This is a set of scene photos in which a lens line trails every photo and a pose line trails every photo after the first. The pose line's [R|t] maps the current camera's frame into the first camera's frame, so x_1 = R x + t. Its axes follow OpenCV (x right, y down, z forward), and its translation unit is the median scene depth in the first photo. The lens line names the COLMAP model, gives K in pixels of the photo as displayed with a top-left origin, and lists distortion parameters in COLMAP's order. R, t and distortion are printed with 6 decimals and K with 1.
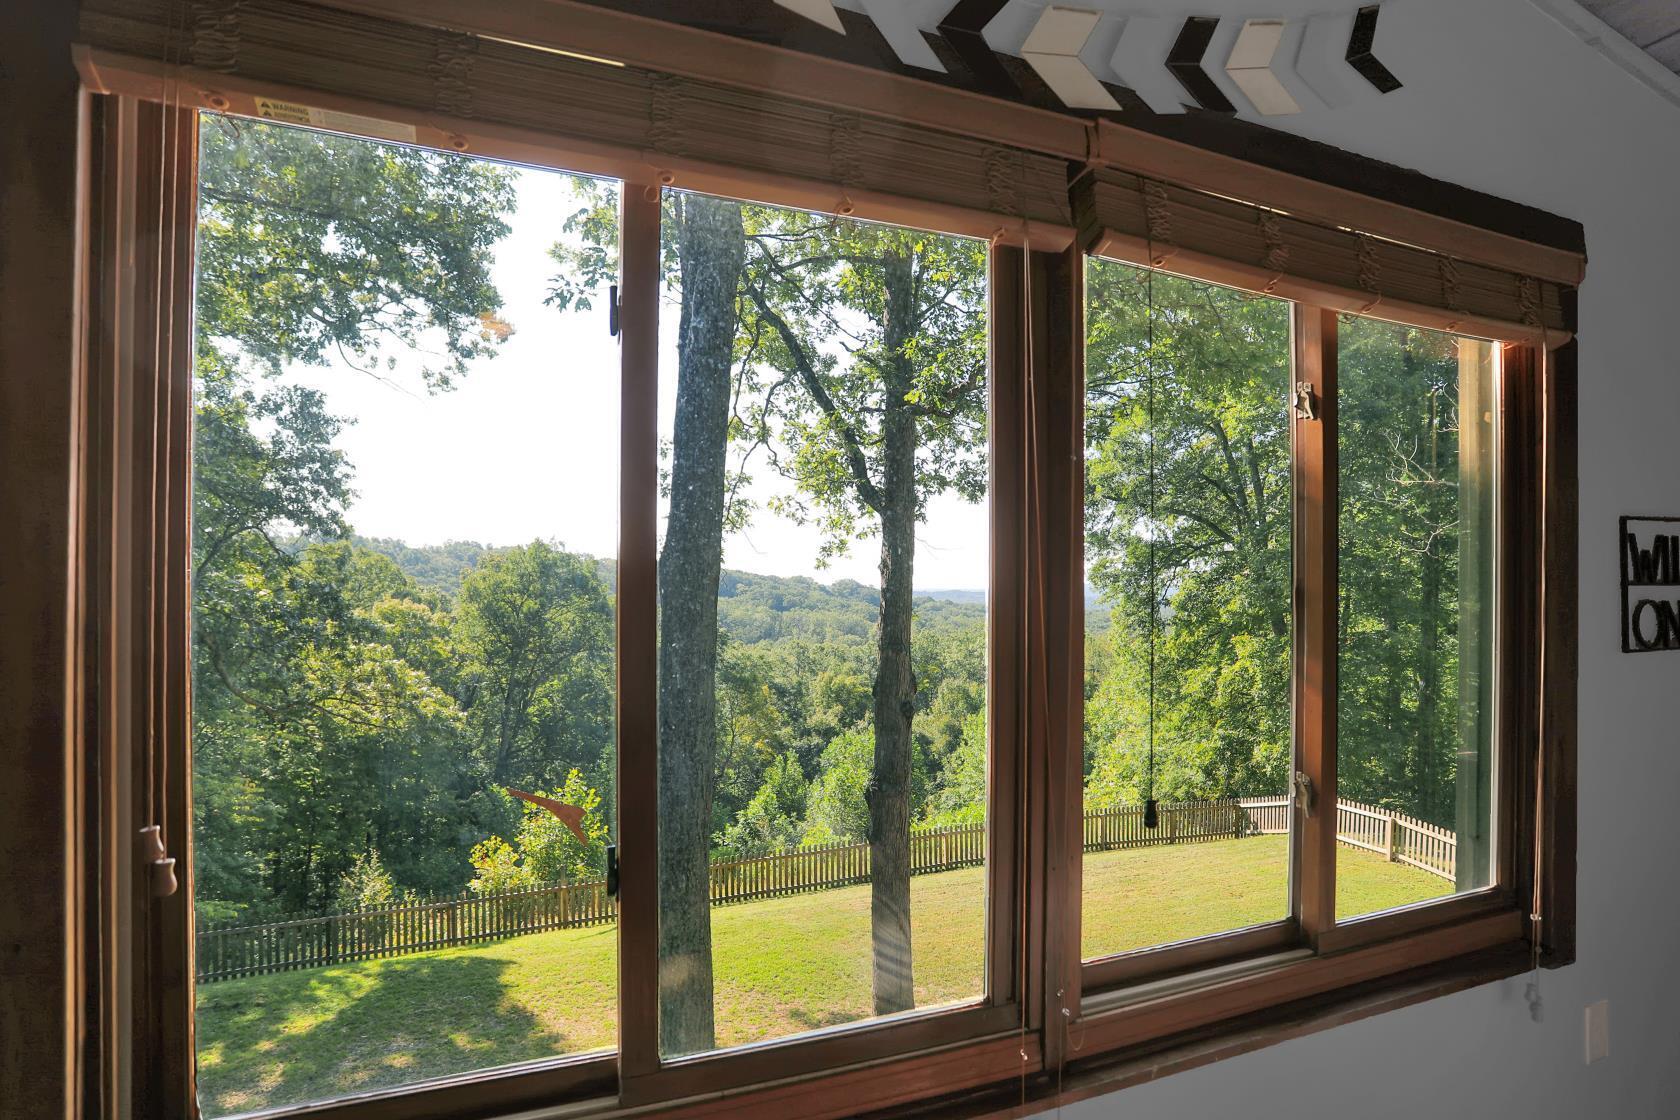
lens RADIAL K [[904.6, 0, 831.8], [0, 904.6, 579.3], [0, 0, 1]] dist [-0.034294, -0.000538]
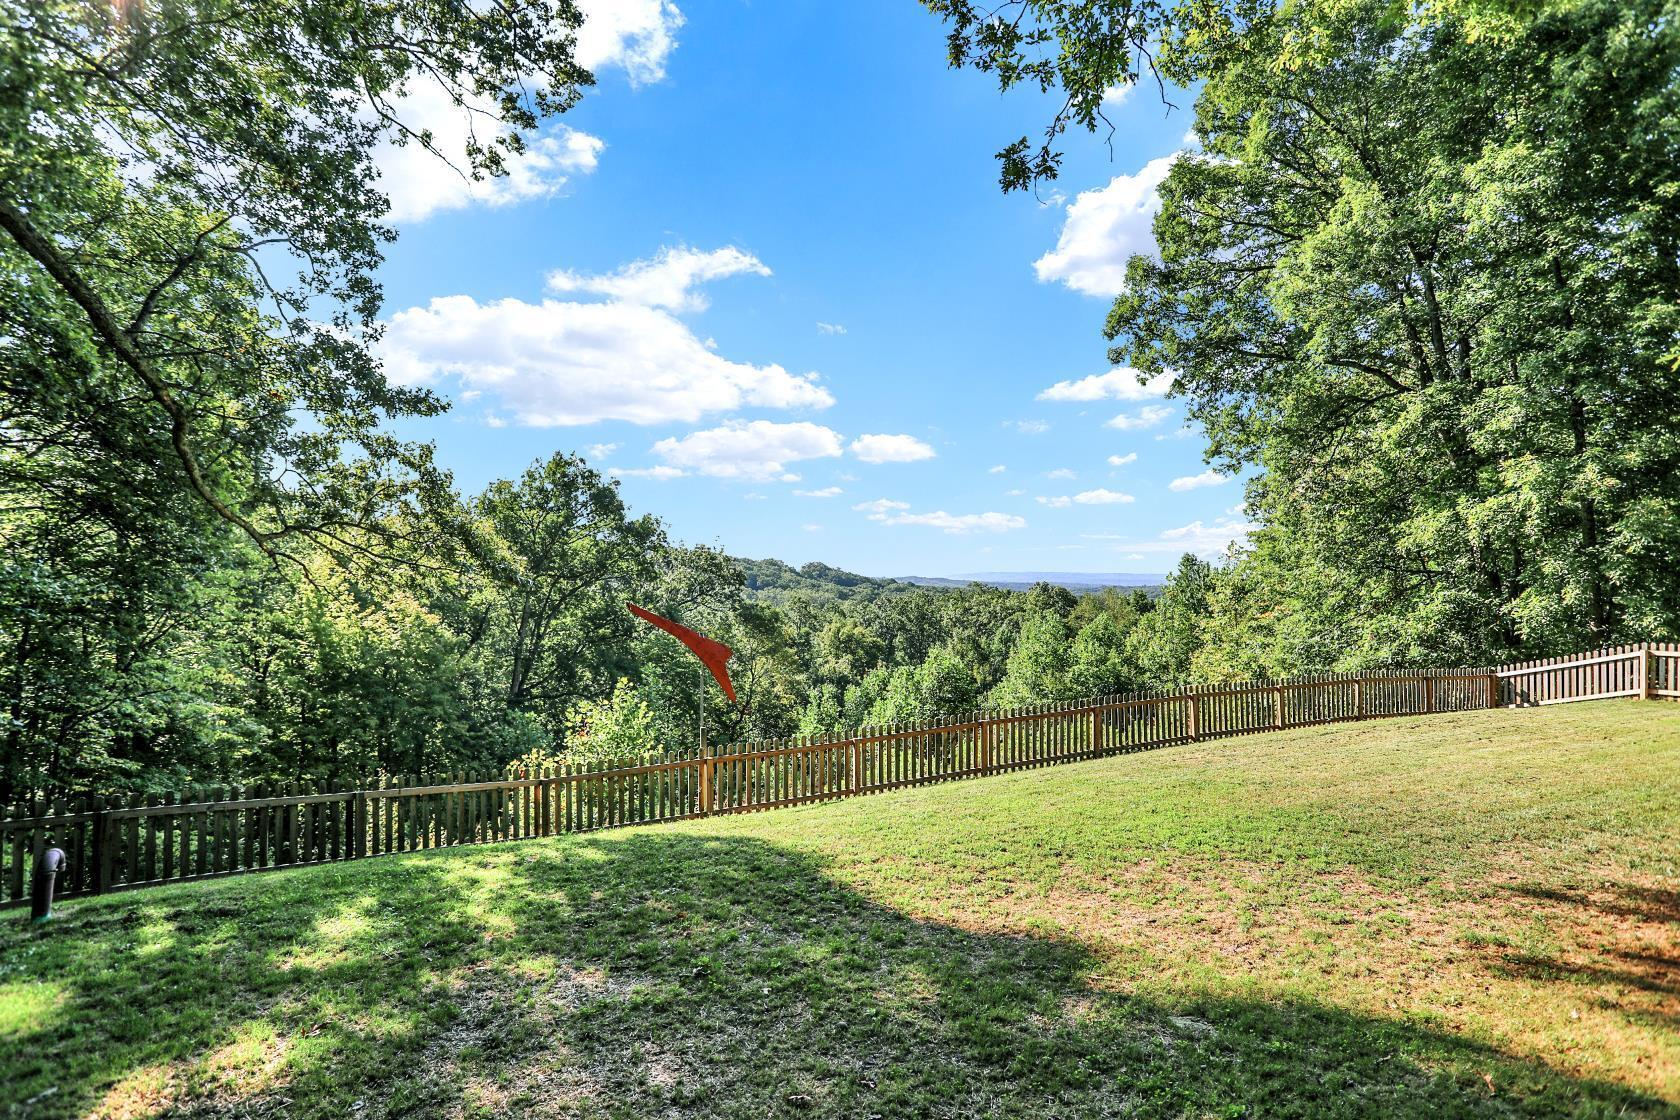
lens RADIAL K [[838.7, 0, 840.0], [0, 838.7, 547.4], [0, 0, 1]] dist [-0.045767, 0.021227]
pose [[0.998339, 0.002886, 0.057534, -0.085477], [-0.001306, 0.999622, -0.027478, 0.073152], [-0.057591, 0.027357, 0.997965, 0.132672]]
